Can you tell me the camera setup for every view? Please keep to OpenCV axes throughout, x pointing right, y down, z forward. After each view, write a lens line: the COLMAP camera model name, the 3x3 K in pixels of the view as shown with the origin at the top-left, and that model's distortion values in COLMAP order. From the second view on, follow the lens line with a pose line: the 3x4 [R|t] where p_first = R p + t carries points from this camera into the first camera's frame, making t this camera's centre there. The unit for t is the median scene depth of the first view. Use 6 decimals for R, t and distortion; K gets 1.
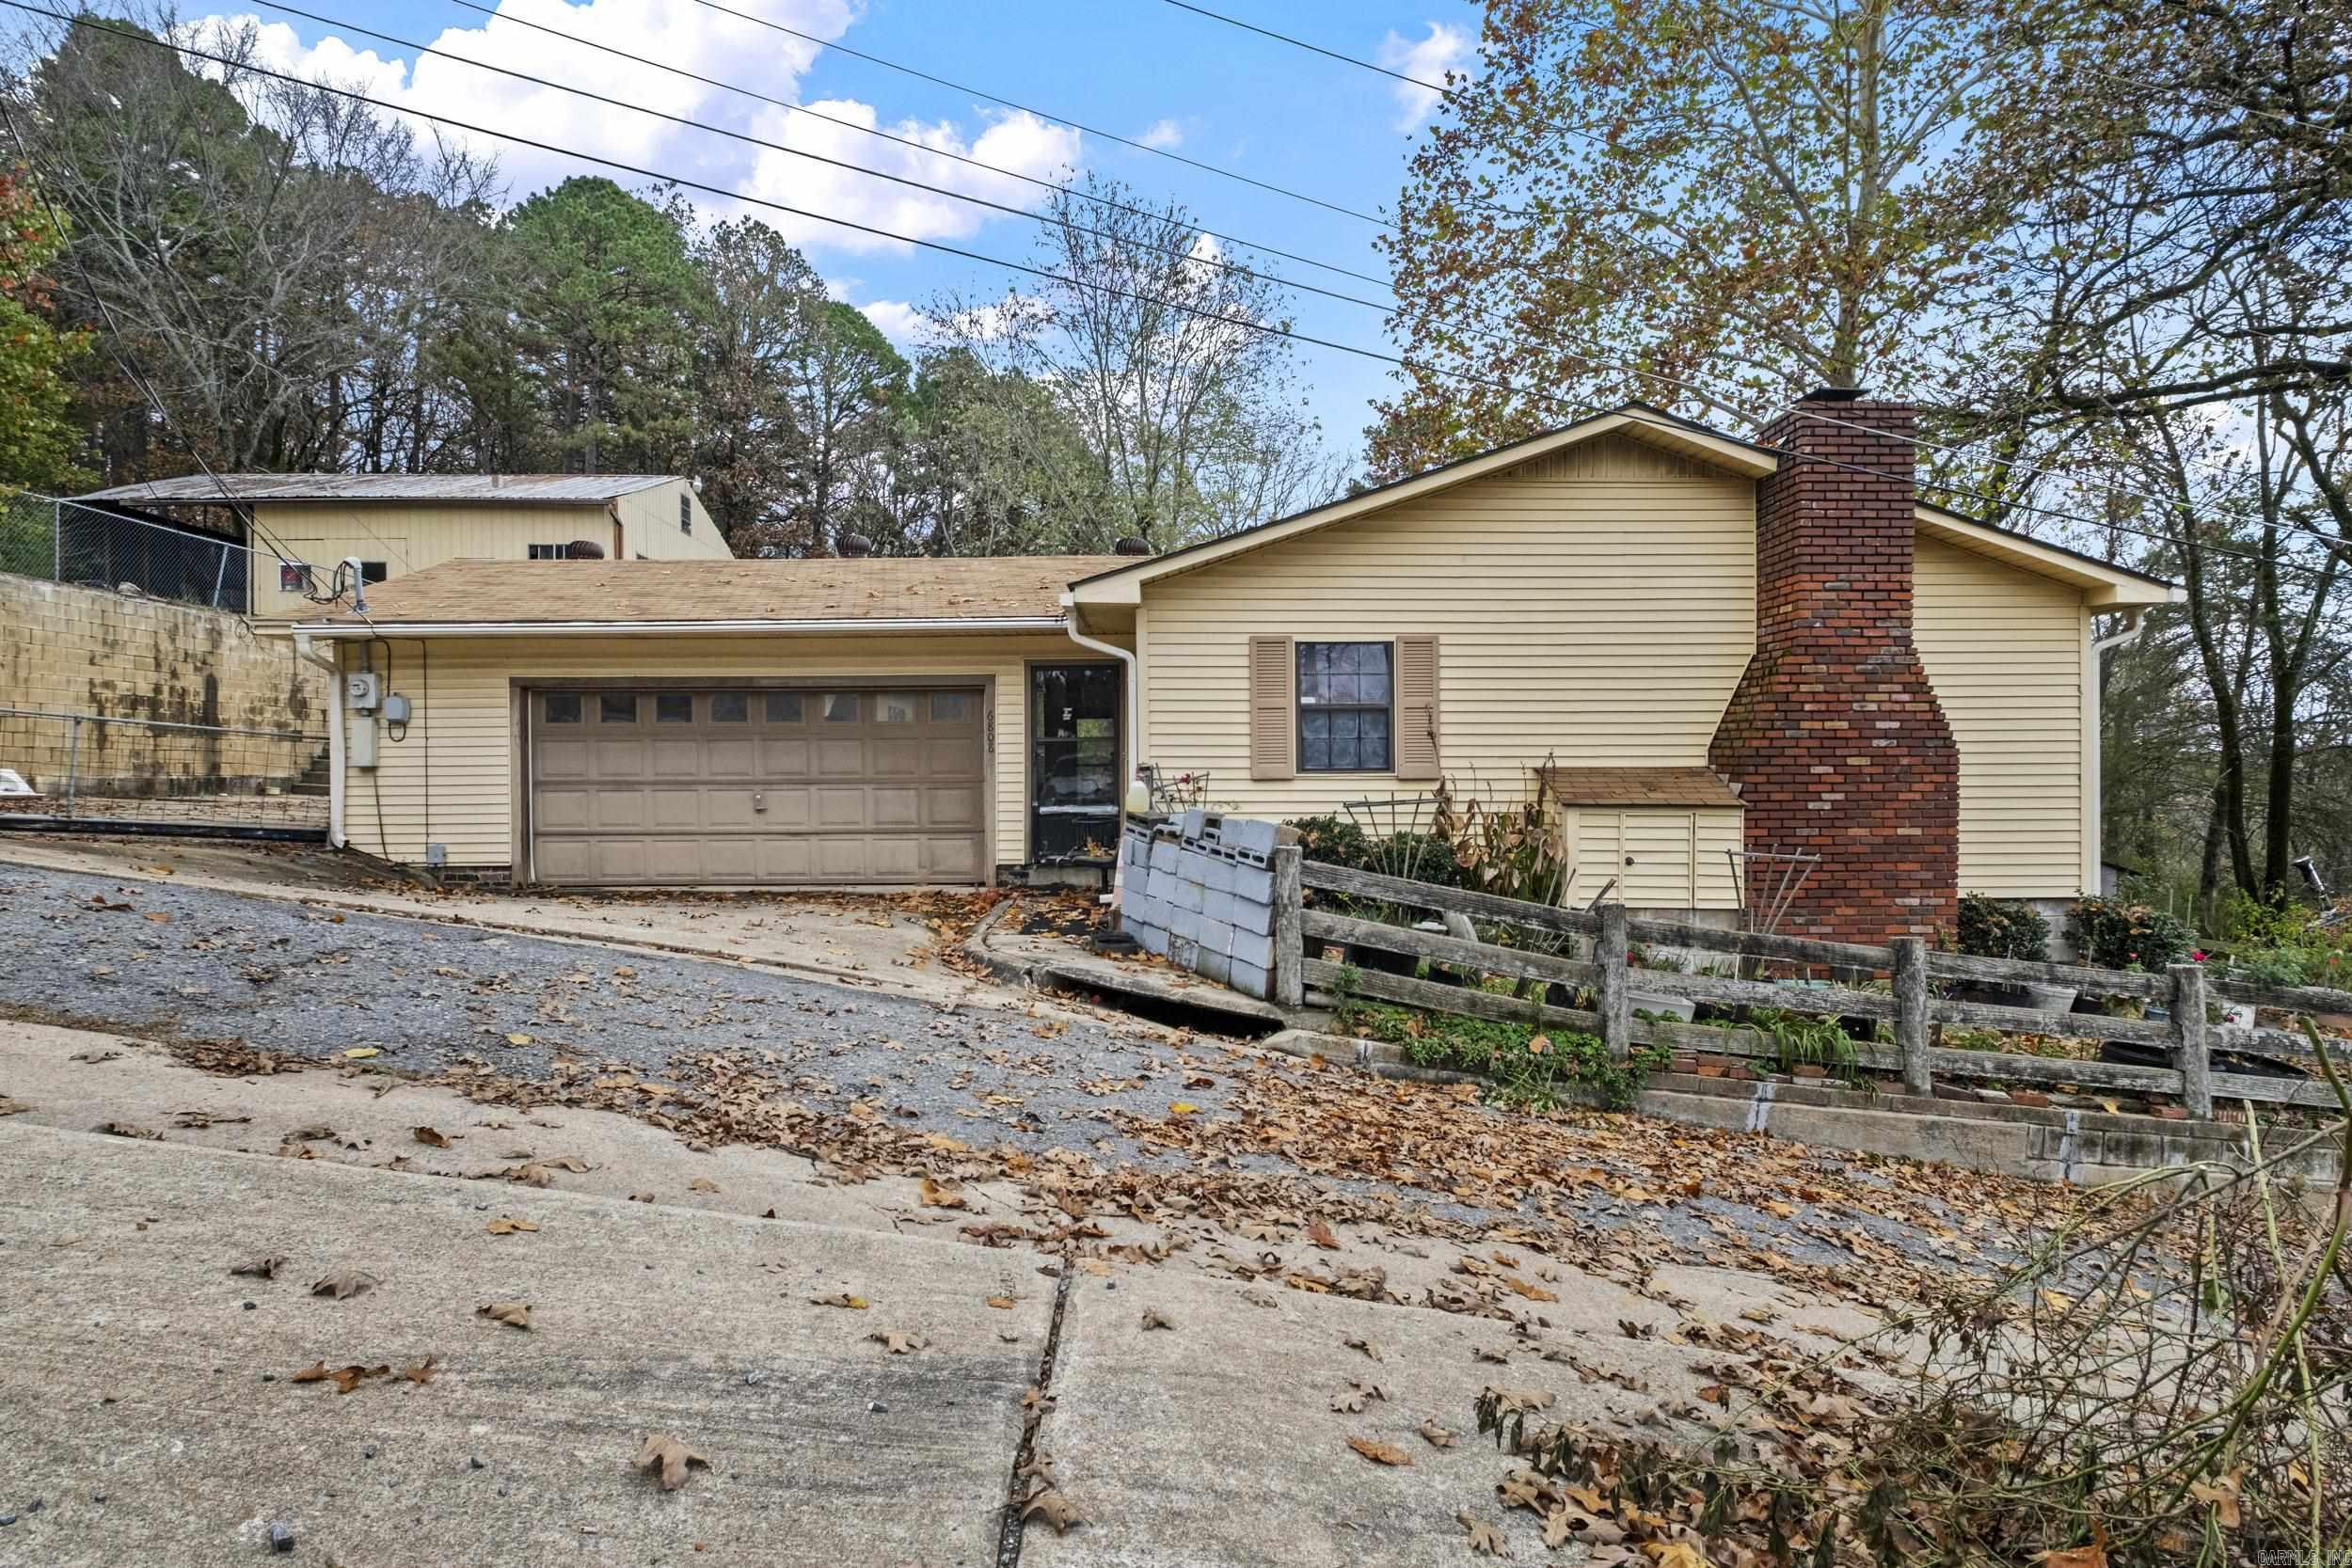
lens RADIAL K [[1284.9, 0, 1185.6], [0, 1284.9, 791.3], [0, 0, 1]] dist [0.017856, 0.000404]
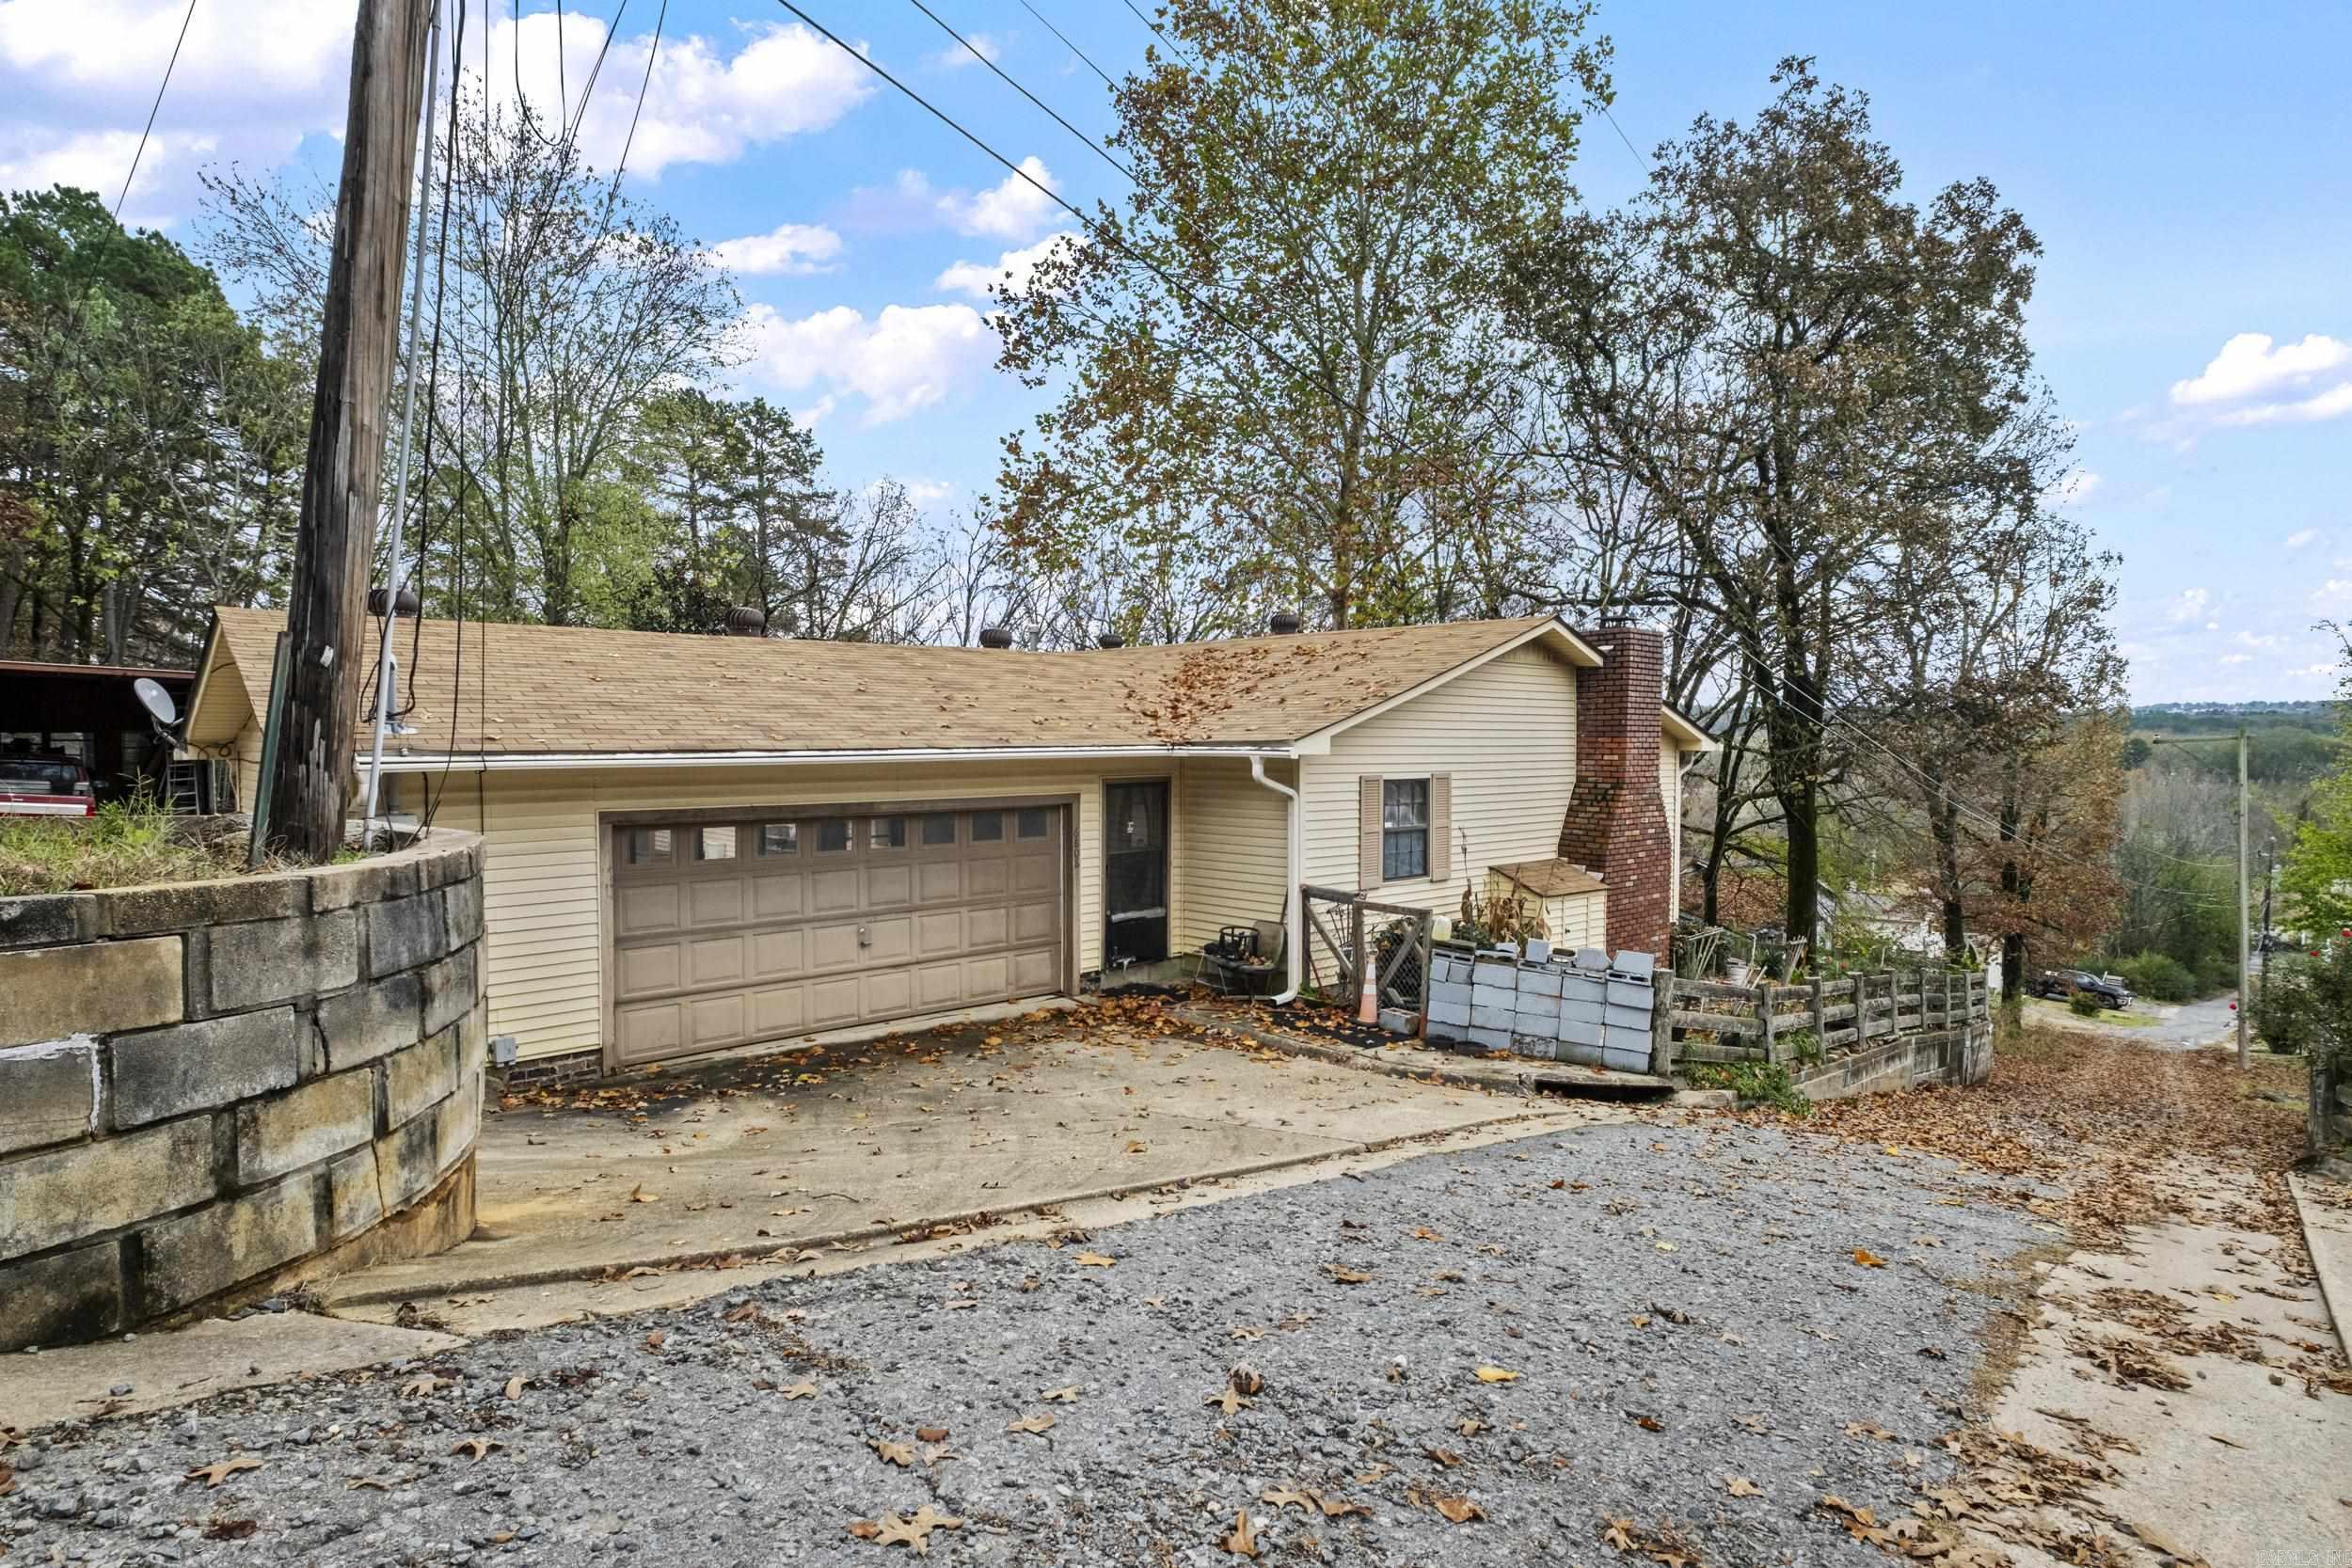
lens RADIAL K [[1284.9, 0, 1185.6], [0, 1284.9, 791.3], [0, 0, 1]] dist [0.017856, 0.000404]
pose [[0.728117, -0.022907, 0.685070, -0.802782], [-0.000706, 0.999416, 0.034169, -0.128078], [-0.685452, -0.025363, 0.727676, 0.180704]]
